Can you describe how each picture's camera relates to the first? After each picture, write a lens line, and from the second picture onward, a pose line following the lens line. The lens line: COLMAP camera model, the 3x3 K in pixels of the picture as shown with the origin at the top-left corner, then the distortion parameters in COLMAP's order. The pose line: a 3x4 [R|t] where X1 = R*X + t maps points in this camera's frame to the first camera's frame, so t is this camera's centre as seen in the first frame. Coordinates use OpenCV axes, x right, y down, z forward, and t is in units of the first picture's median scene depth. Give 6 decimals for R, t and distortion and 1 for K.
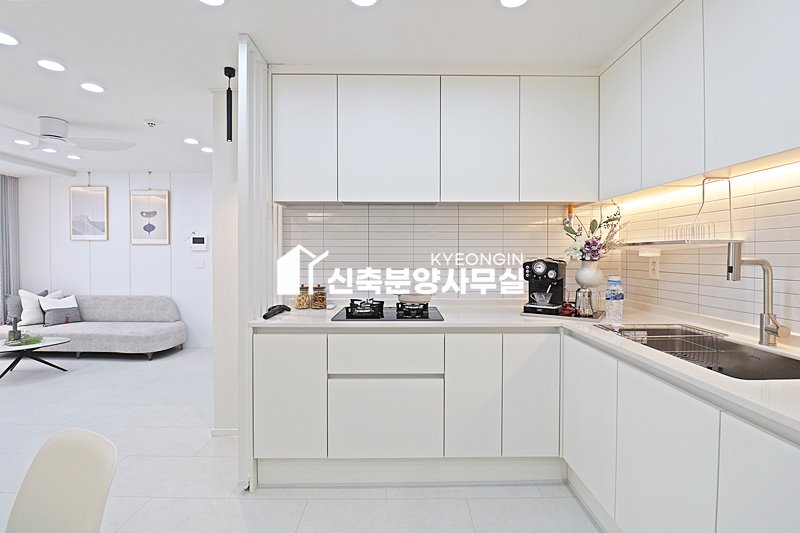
lens RADIAL K [[371.4, 0, 405.9], [0, 371.4, 259.7], [0, 0, 1]] dist [-0.008095, -0.010389]
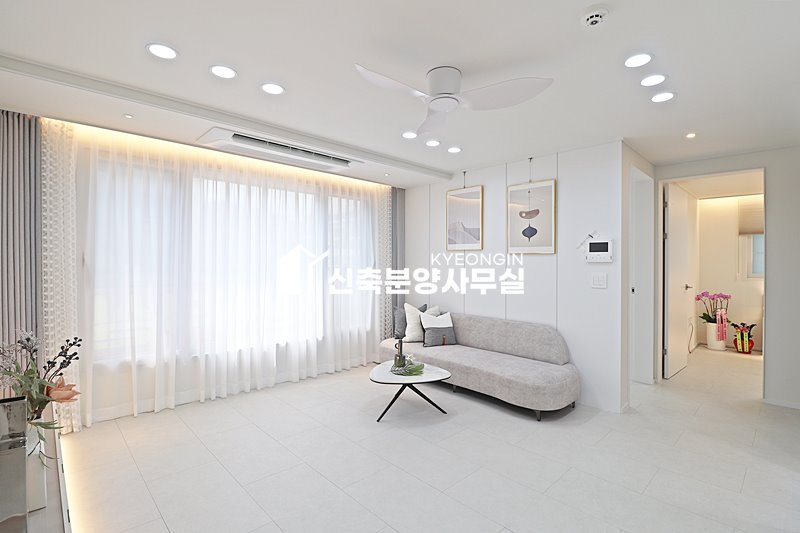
lens RADIAL K [[371.4, 0, 405.3], [0, 371.4, 262.6], [0, 0, 1]] dist [-0.008095, -0.010389]
pose [[0.686463, 0.001065, -0.727164, -0.326330], [-0.015438, 0.999795, -0.013110, -0.010331], [0.727001, 0.020226, 0.686339, 0.303204]]
